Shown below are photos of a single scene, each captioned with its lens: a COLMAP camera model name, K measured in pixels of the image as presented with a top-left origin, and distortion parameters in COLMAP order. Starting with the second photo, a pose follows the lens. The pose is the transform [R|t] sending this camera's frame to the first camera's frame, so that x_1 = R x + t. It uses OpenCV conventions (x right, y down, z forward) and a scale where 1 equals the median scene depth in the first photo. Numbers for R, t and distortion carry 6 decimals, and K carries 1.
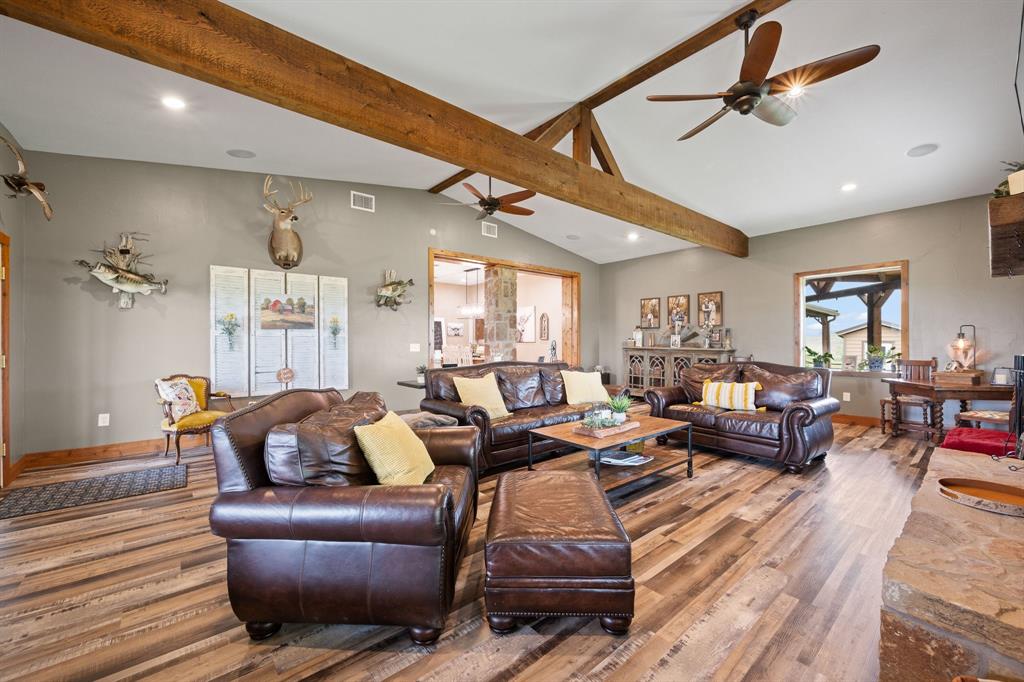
lens RADIAL K [[403.5, 0, 512.6], [0, 403.5, 340.8], [0, 0, 1]] dist [-0.001140, -0.000112]
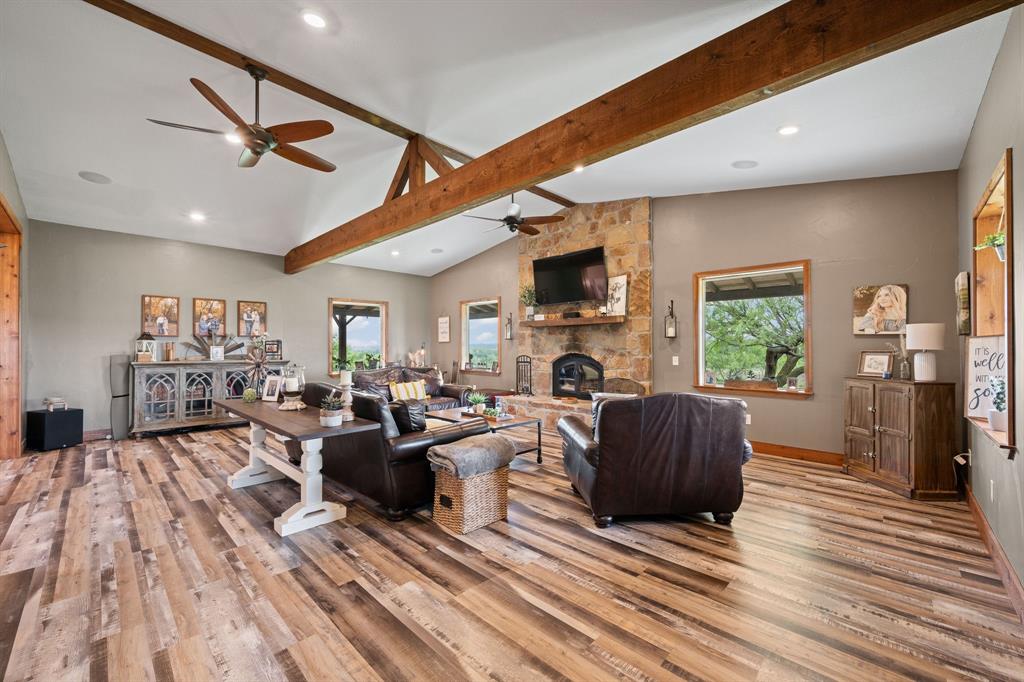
lens RADIAL K [[403.5, 0, 510.8], [0, 403.5, 343.7], [0, 0, 1]] dist [-0.001140, -0.000112]
pose [[-0.107244, 0.007740, 0.994203, -0.495987], [0.004734, 0.999962, -0.007274, -0.009633], [-0.994221, 0.003926, -0.107277, 0.466936]]
